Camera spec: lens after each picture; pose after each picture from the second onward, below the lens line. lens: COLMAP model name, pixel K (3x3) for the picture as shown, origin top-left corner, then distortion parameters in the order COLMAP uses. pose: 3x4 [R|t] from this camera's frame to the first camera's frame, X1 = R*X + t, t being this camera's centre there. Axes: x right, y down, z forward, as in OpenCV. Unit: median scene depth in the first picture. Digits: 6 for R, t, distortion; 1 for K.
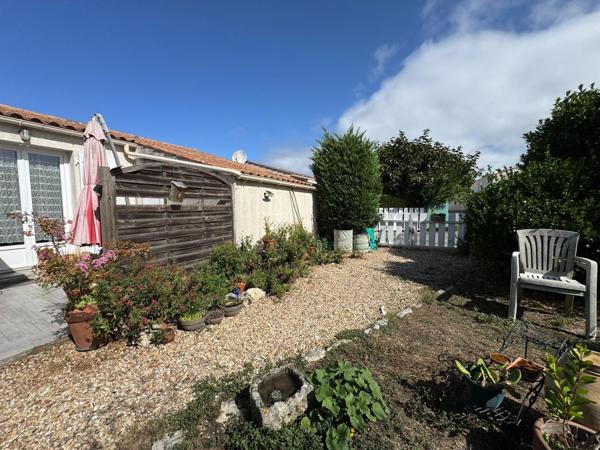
lens RADIAL K [[242.9, 0, 300.1], [0, 242.9, 223.5], [0, 0, 1]] dist [0.003568, 0.000228]
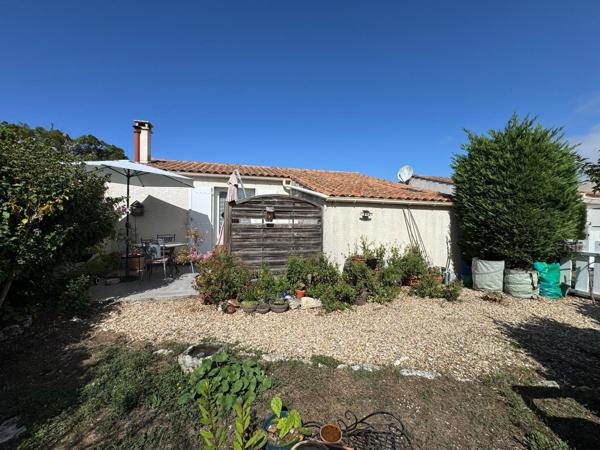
lens RADIAL K [[242.9, 0, 300.4], [0, 242.9, 225.1], [0, 0, 1]] dist [0.003568, 0.000228]
pose [[0.687060, 0.022811, -0.726242, 0.429015], [-0.064186, 0.997505, -0.029392, -0.026640], [0.723760, 0.066808, 0.686810, 0.115935]]
